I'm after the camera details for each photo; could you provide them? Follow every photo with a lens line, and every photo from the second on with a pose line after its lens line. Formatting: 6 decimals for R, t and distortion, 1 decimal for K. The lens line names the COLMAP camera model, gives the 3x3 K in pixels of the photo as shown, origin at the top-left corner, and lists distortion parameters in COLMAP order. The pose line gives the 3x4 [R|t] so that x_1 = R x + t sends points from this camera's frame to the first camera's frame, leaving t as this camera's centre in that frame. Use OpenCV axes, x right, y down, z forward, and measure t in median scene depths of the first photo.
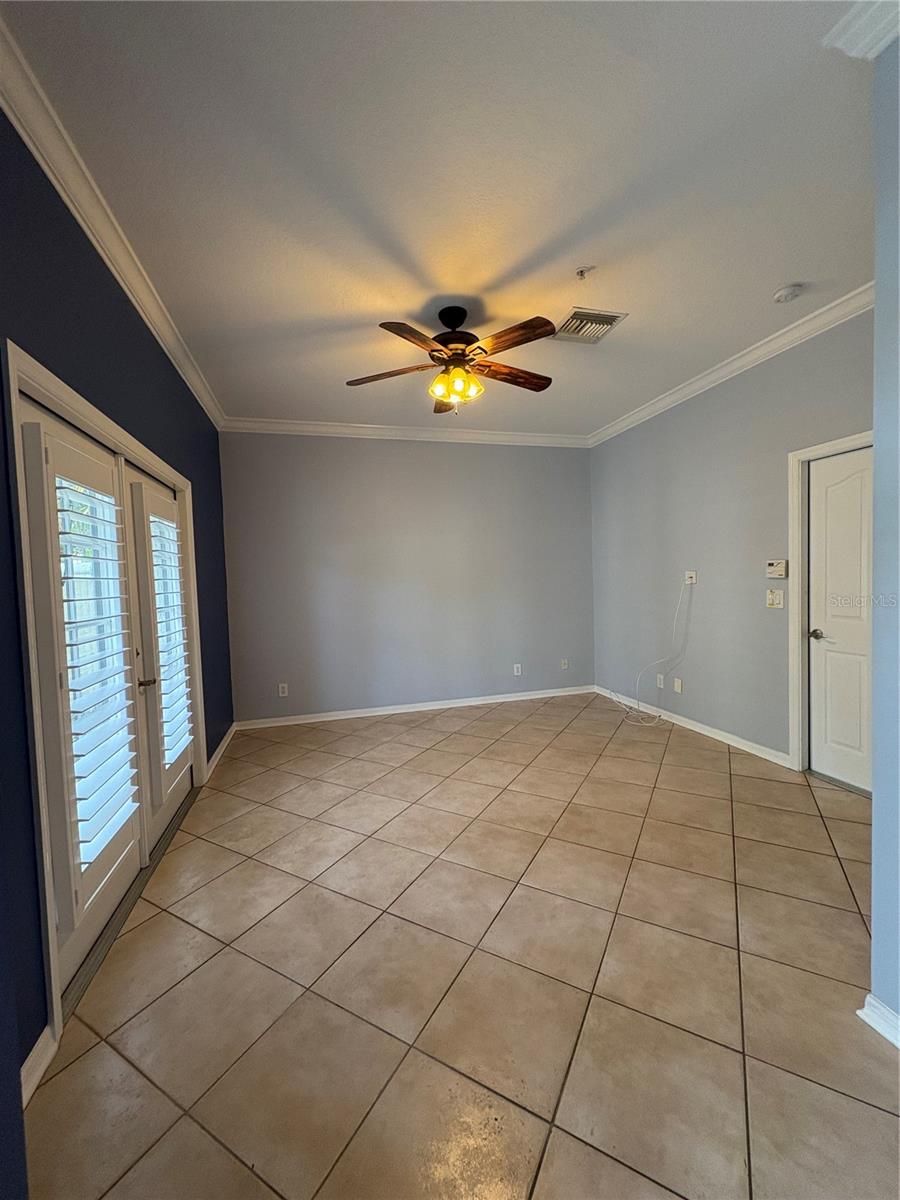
lens RADIAL K [[477.1, 0, 450.0], [0, 477.1, 598.9], [0, 0, 1]] dist [-0.000389, 0.000208]
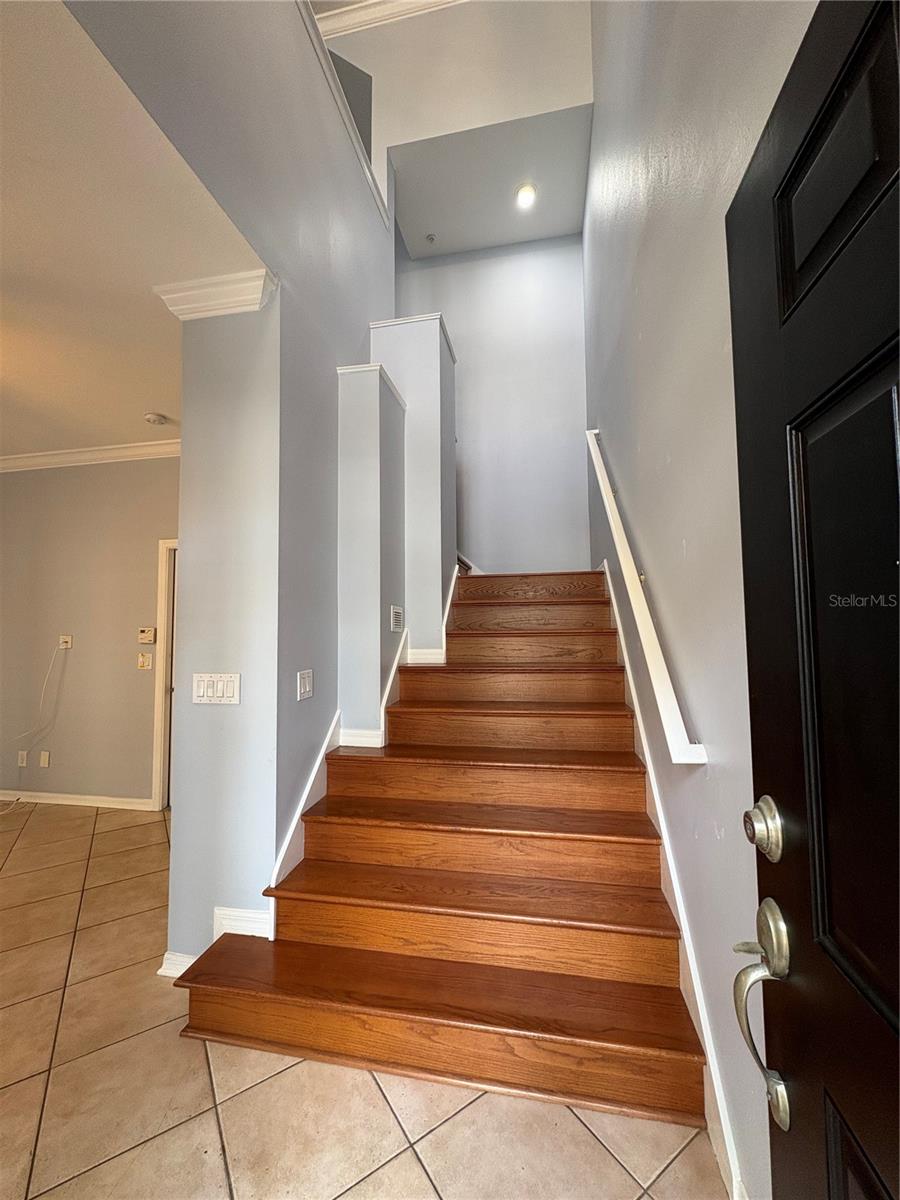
lens RADIAL K [[477.1, 0, 450.0], [0, 477.1, 598.9], [0, 0, 1]] dist [-0.000389, 0.000208]
pose [[0.449458, 0.084688, 0.889278, -0.025648], [0.033655, 0.993184, -0.111593, 0.003520], [-0.892667, 0.080085, 0.443544, -0.198850]]
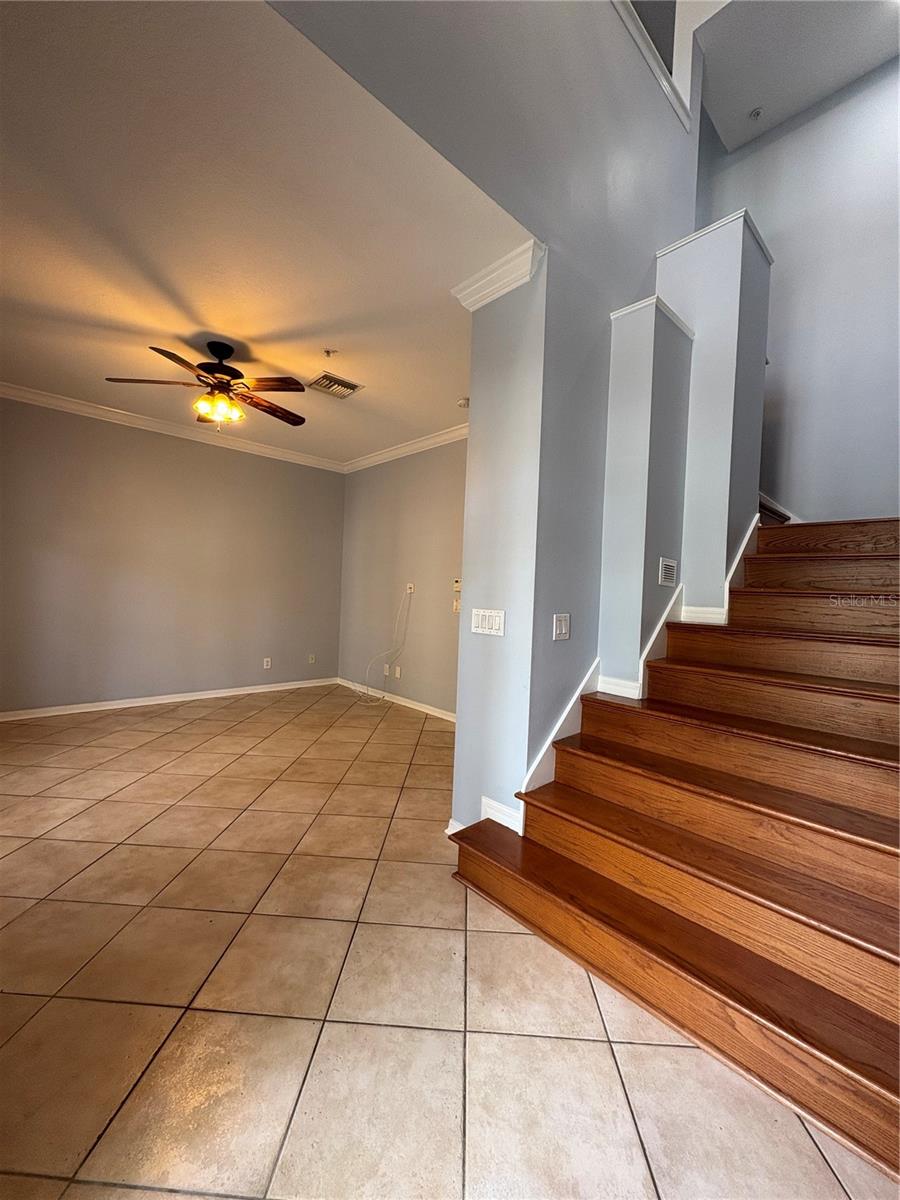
lens RADIAL K [[477.1, 0, 450.0], [0, 477.1, 598.9], [0, 0, 1]] dist [-0.000389, 0.000208]
pose [[0.886046, 0.061763, 0.459464, 0.004012], [-0.050682, 0.998050, -0.036426, 0.036874], [-0.460818, 0.008988, 0.887449, -0.285882]]
